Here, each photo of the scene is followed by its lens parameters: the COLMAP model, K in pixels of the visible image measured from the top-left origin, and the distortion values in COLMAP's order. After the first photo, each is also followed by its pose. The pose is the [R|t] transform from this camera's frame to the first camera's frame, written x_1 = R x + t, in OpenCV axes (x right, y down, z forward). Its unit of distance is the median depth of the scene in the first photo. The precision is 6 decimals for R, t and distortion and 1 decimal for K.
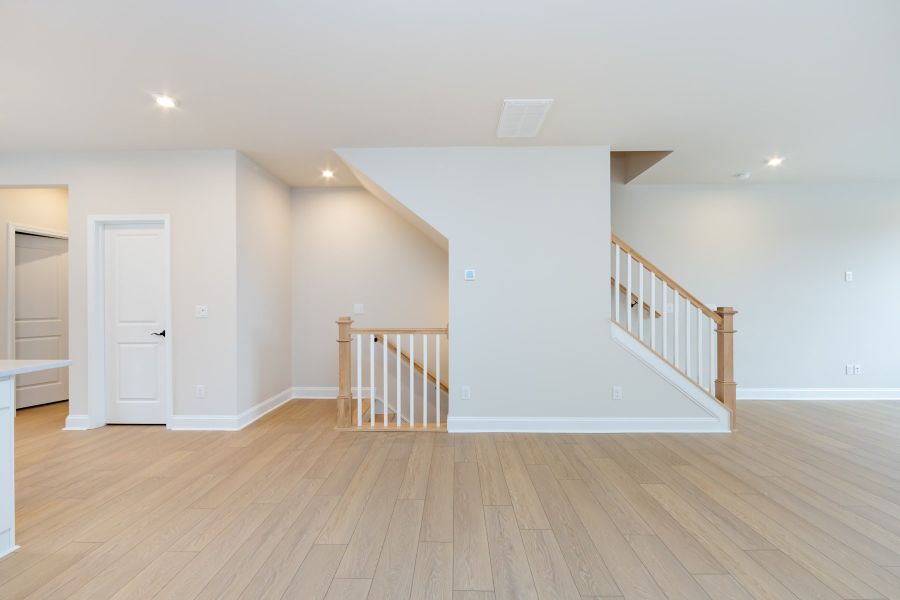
lens RADIAL K [[352.1, 0, 448.1], [0, 352.1, 301.9], [0, 0, 1]] dist [-0.001602, -0.000265]
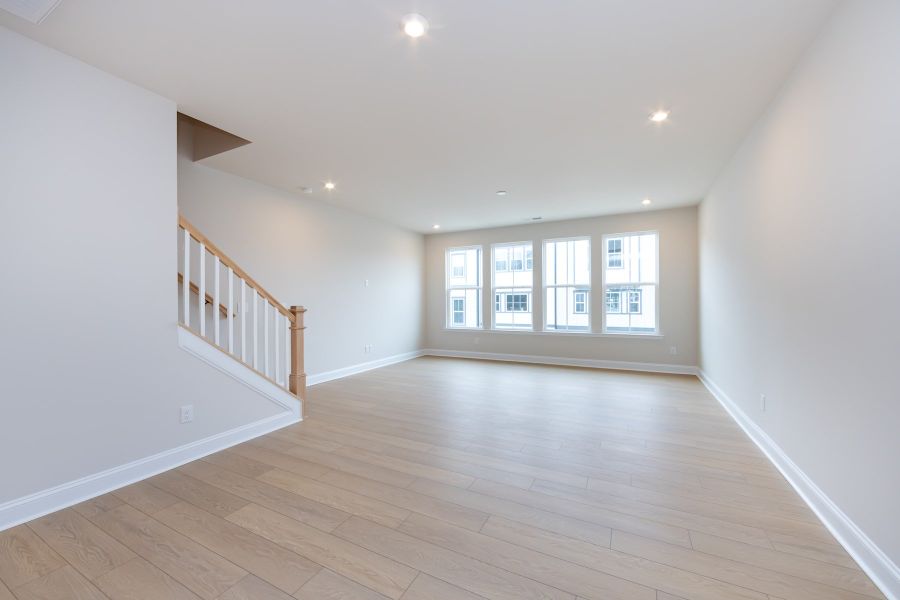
lens RADIAL K [[352.1, 0, 448.1], [0, 352.1, 301.9], [0, 0, 1]] dist [-0.001602, -0.000265]
pose [[0.441855, -0.001767, 0.897085, 0.020653], [-0.000841, 0.999997, 0.002384, -0.000369], [-0.897086, -0.001808, 0.441852, 0.104308]]
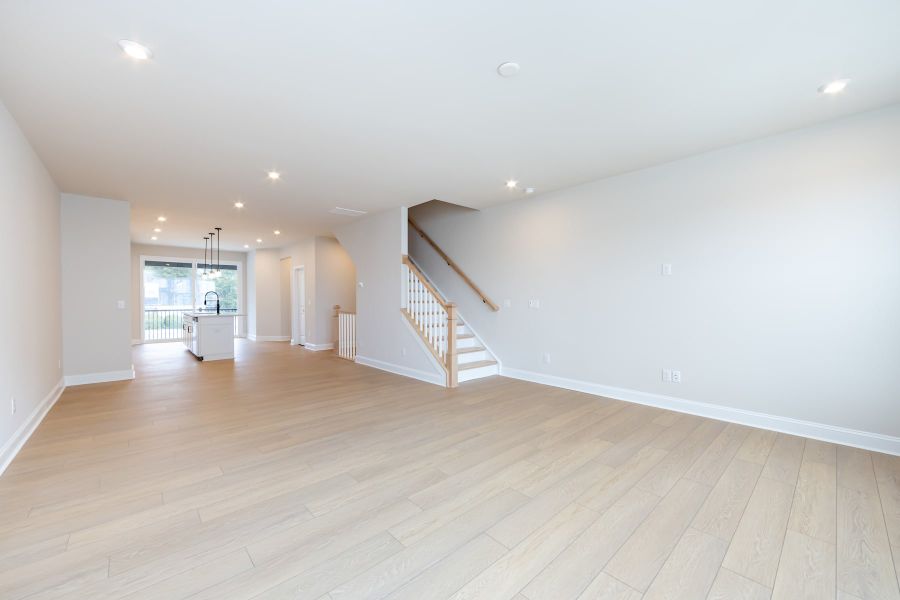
lens RADIAL K [[353.1, 0, 450.0], [0, 353.1, 300.0], [0, 0, 1]] dist [0.000950, 0.000047]
pose [[0.688221, 0.004179, -0.725489, 1.856345], [-0.000194, 0.999984, 0.005576, -0.004421], [0.725501, -0.003697, 0.688211, -0.014440]]
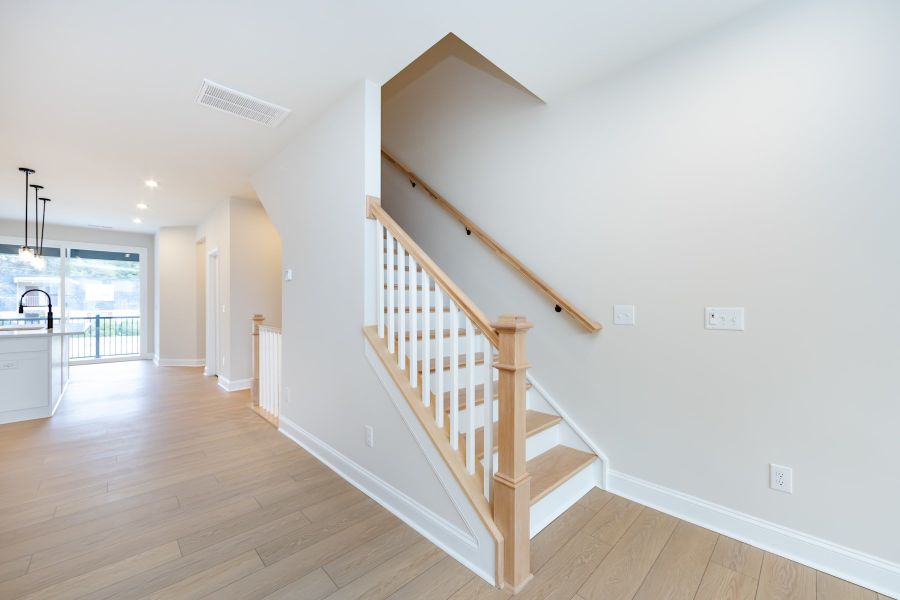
lens RADIAL K [[352.1, 0, 448.1], [0, 352.1, 301.9], [0, 0, 1]] dist [-0.001602, -0.000265]
pose [[0.710751, 0.001512, -0.703442, 1.062786], [-0.000760, 0.999999, 0.001382, -0.004529], [0.703443, -0.000448, 0.710751, 0.612873]]
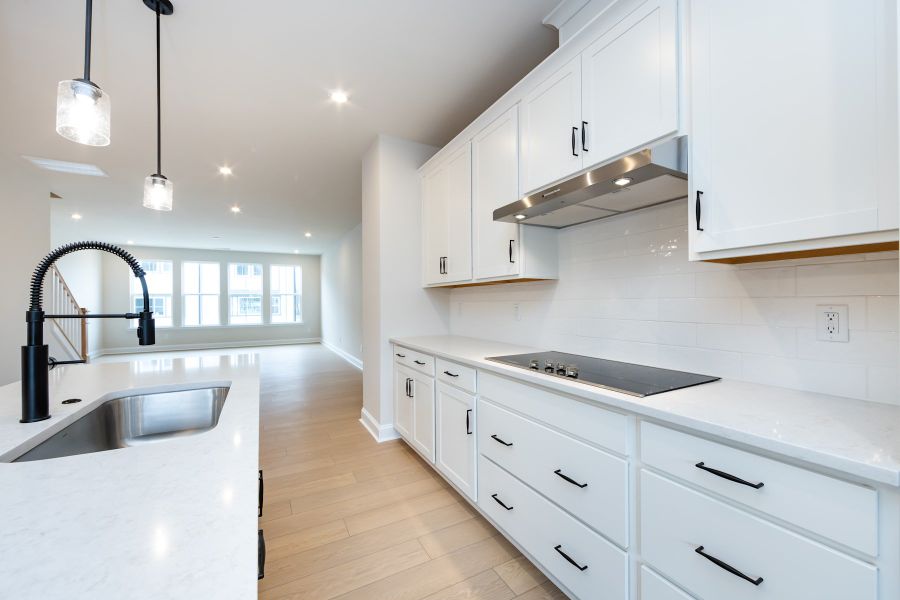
lens RADIAL K [[352.1, 0, 448.1], [0, 352.1, 301.9], [0, 0, 1]] dist [-0.001602, -0.000265]
pose [[-0.487493, 0.008662, 0.873084, -1.401304], [0.005150, 0.999962, -0.007045, 0.006035], [-0.873112, 0.001062, -0.487519, 0.338206]]
